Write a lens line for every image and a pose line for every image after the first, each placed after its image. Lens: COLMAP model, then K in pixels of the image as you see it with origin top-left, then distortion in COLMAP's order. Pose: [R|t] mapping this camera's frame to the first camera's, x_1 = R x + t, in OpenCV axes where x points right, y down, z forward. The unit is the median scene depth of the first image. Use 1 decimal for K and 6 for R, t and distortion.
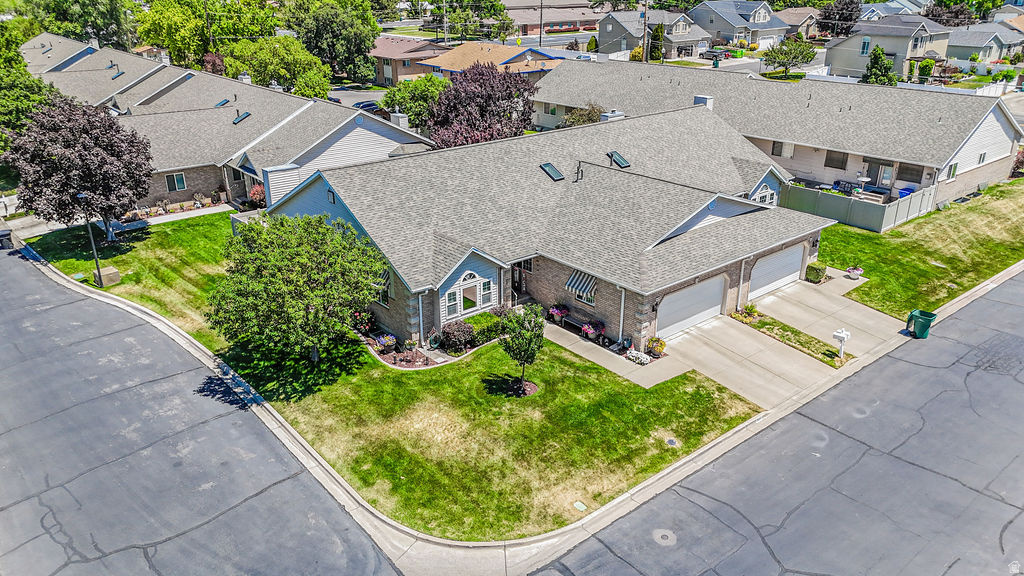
lens RADIAL K [[749.7, 0, 512.0], [0, 749.7, 288.0], [0, 0, 1]] dist [0.079260, -0.089929]
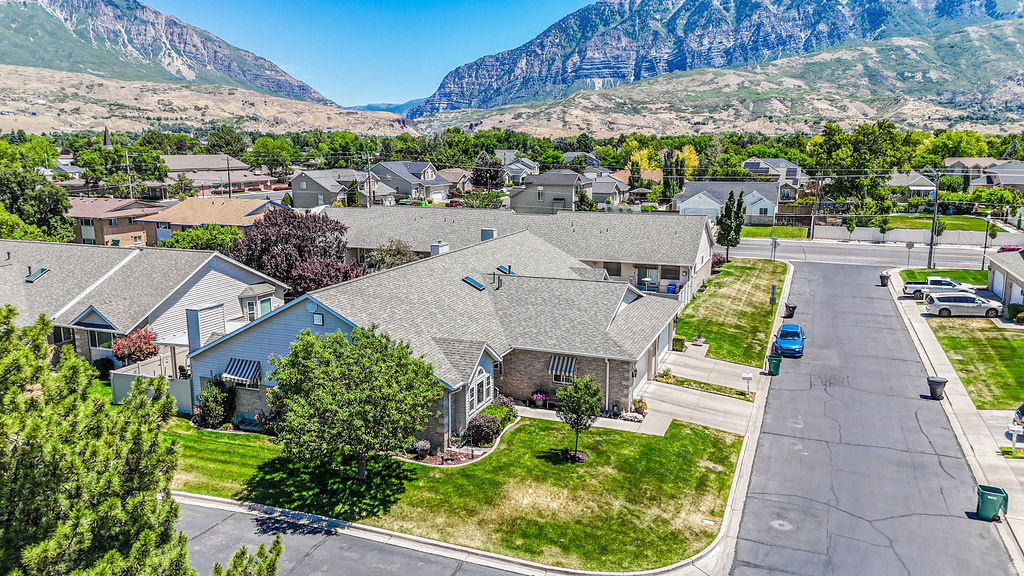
lens RADIAL K [[749.7, 0, 512.0], [0, 749.7, 288.0], [0, 0, 1]] dist [0.079260, -0.089929]
pose [[0.877939, -0.087261, 0.470753, -0.517845], [0.181968, 0.970281, -0.159508, 0.048246], [-0.442844, 0.225700, 0.867726, 0.016836]]
